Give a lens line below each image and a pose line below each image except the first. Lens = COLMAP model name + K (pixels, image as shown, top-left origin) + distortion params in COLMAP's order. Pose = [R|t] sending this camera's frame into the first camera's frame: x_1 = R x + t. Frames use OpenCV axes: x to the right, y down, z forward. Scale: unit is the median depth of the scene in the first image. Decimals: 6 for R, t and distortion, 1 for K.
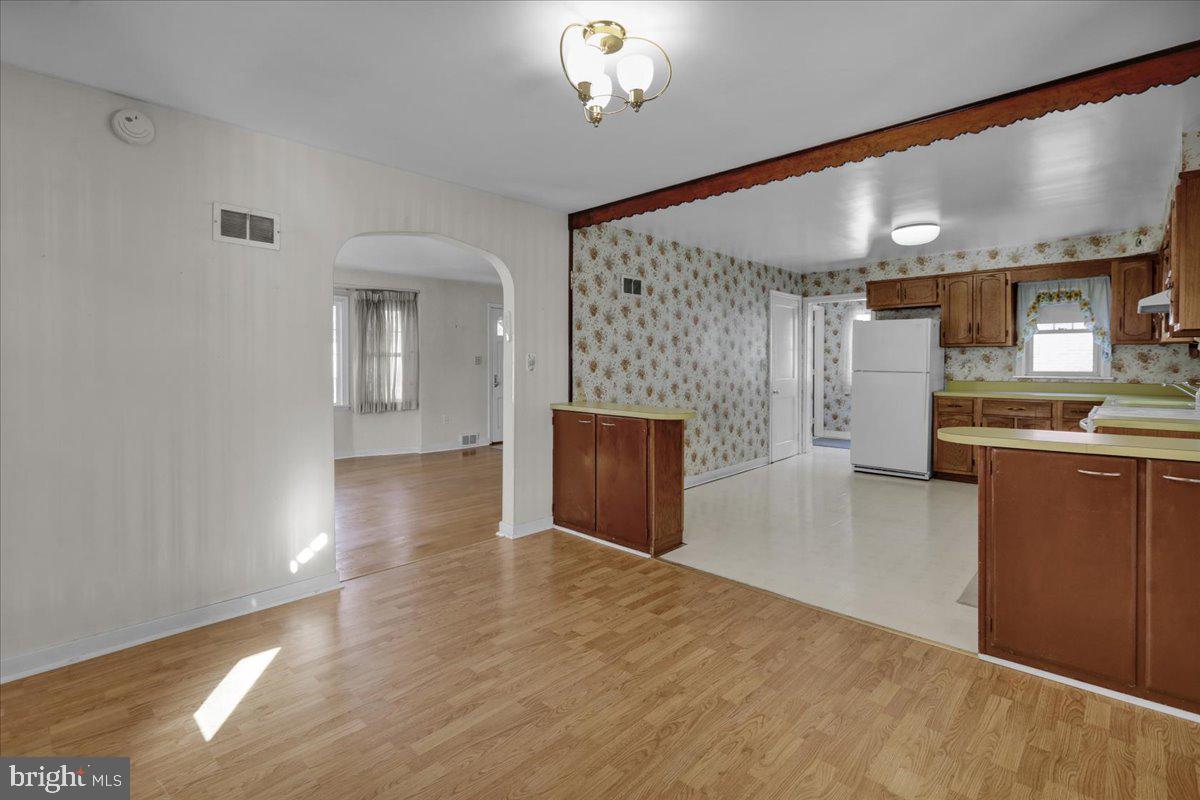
lens RADIAL K [[570.8, 0, 599.8], [0, 570.8, 361.6], [0, 0, 1]] dist [-0.000075, 0.000132]
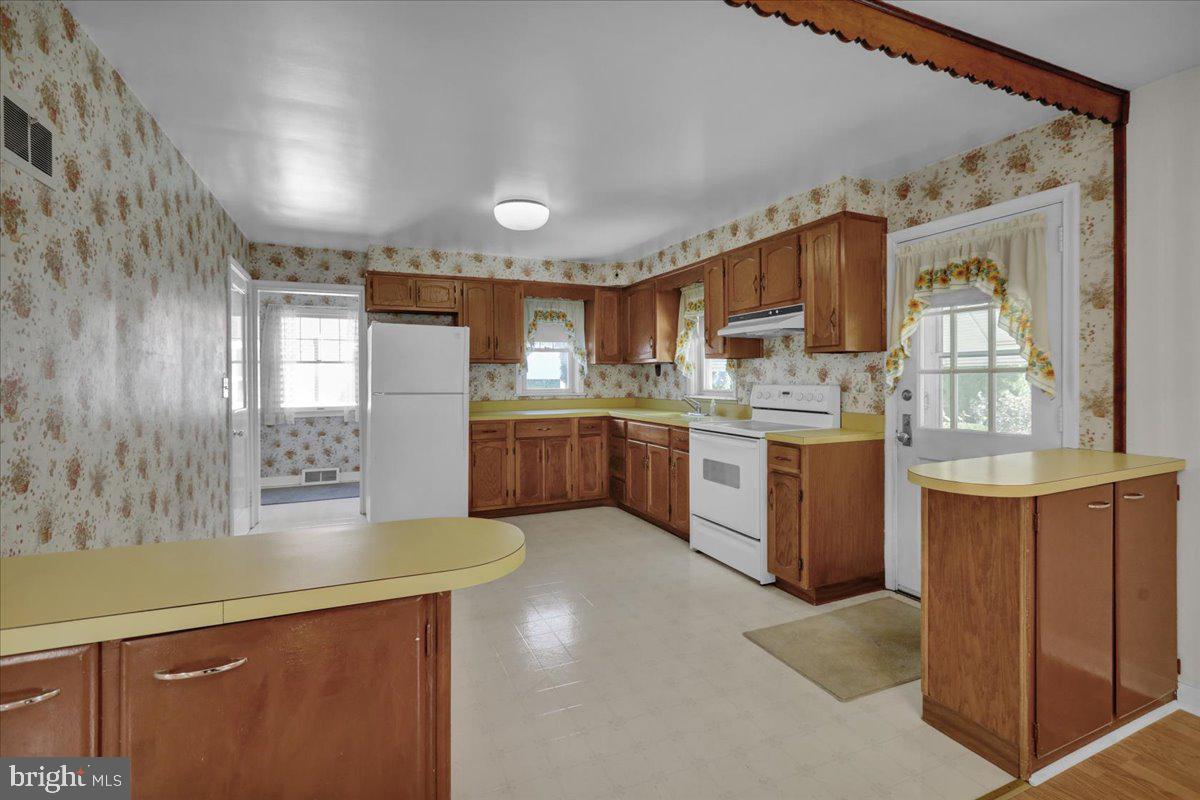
lens RADIAL K [[555.3, 0, 601.4], [0, 555.3, 376.4], [0, 0, 1]] dist [-0.000193, 0.000184]
pose [[0.382009, 0.000386, 0.924159, -0.086086], [0.002510, 0.999996, -0.001455, -0.003361], [-0.924155, 0.002875, 0.382006, 0.522802]]
